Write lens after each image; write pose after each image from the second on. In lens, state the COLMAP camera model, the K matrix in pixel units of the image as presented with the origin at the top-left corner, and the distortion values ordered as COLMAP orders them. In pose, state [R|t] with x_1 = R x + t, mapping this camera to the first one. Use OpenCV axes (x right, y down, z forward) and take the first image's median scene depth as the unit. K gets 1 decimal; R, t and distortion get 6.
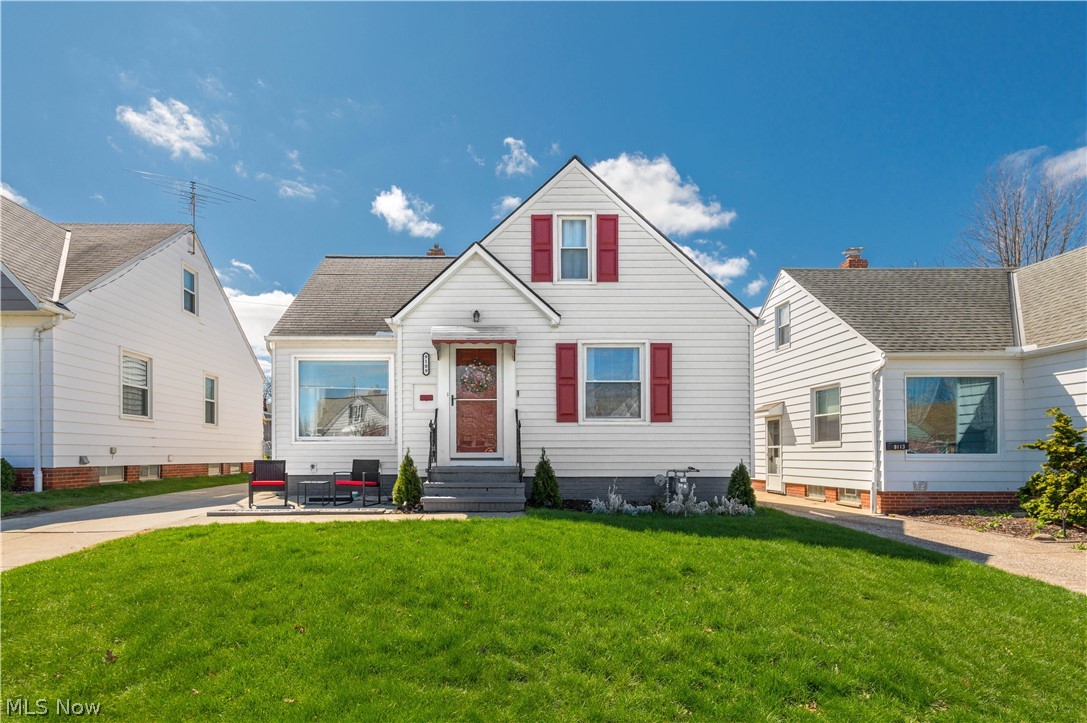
lens RADIAL K [[537.7, 0, 485.3], [0, 537.7, 461.3], [0, 0, 1]] dist [0.001068, -0.000606]
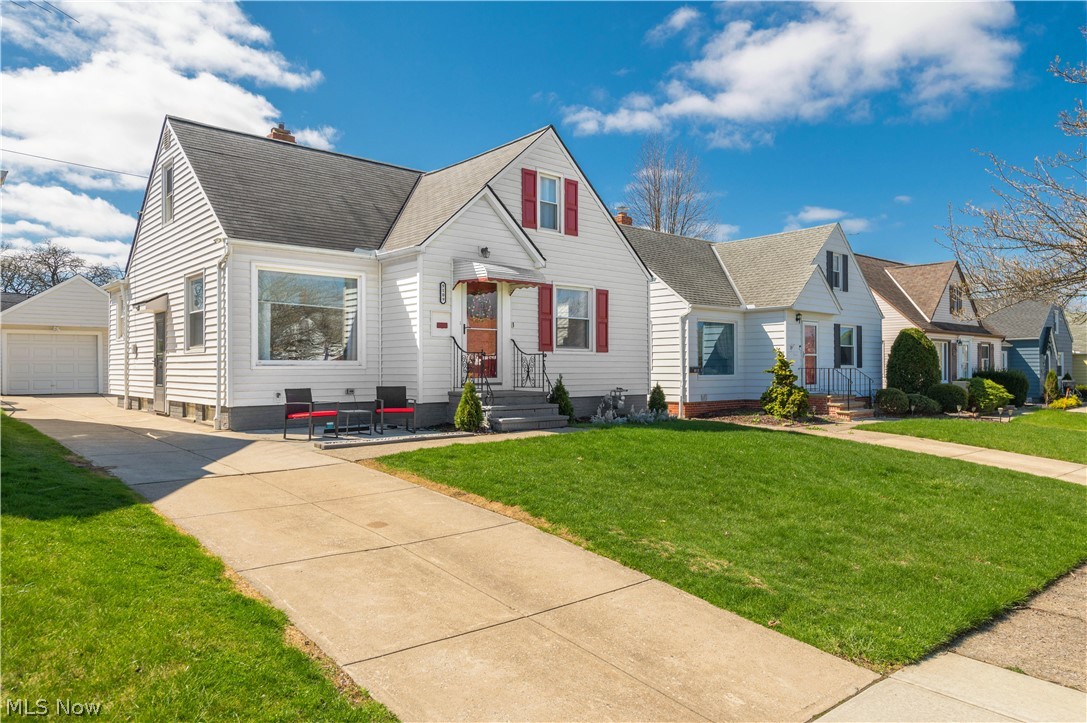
lens RADIAL K [[721.0, 0, 540.0], [0, 721.0, 383.7], [0, 0, 1]] dist [-0.006153, 0.000369]
pose [[0.743885, -0.015336, 0.668132, -0.899345], [0.008863, 0.999875, 0.013083, -0.022687], [-0.668249, -0.003811, 0.743928, -0.155260]]
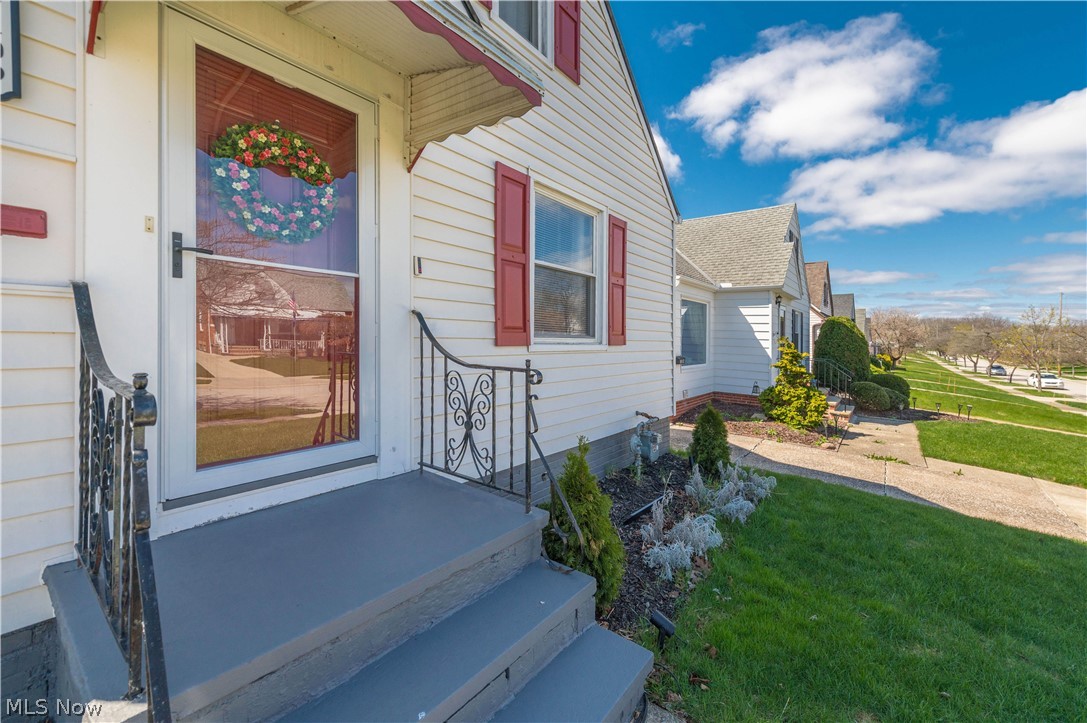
lens RADIAL K [[433.9, 0, 555.2], [0, 433.9, 335.0], [0, 0, 1]] dist [0.013815, -0.003048]
pose [[0.591165, 0.014078, 0.806428, -0.118217], [-0.019584, 0.999803, -0.003097, -0.081159], [-0.806313, -0.013963, 0.591324, 0.754831]]
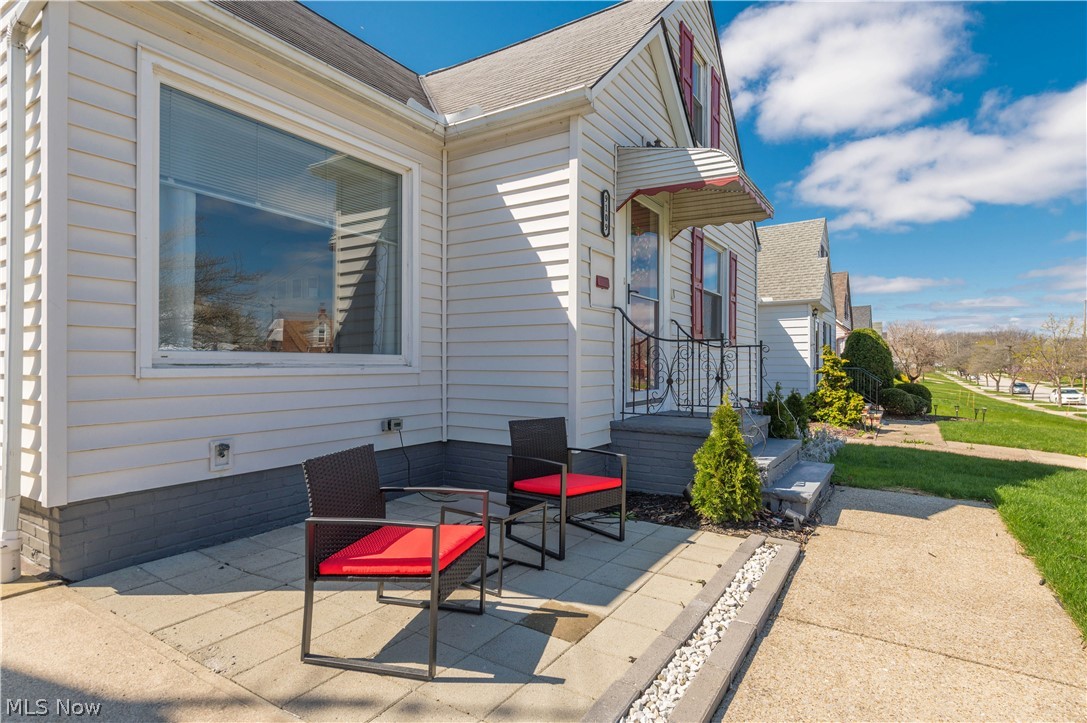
lens RADIAL K [[552.4, 0, 539.3], [0, 552.4, 370.0], [0, 0, 1]] dist [0.001579, 0.000965]
pose [[0.534030, -0.008728, 0.845420, -0.566745], [0.003387, 0.999961, 0.008184, -0.043073], [-0.845459, -0.001507, 0.534039, 0.785074]]
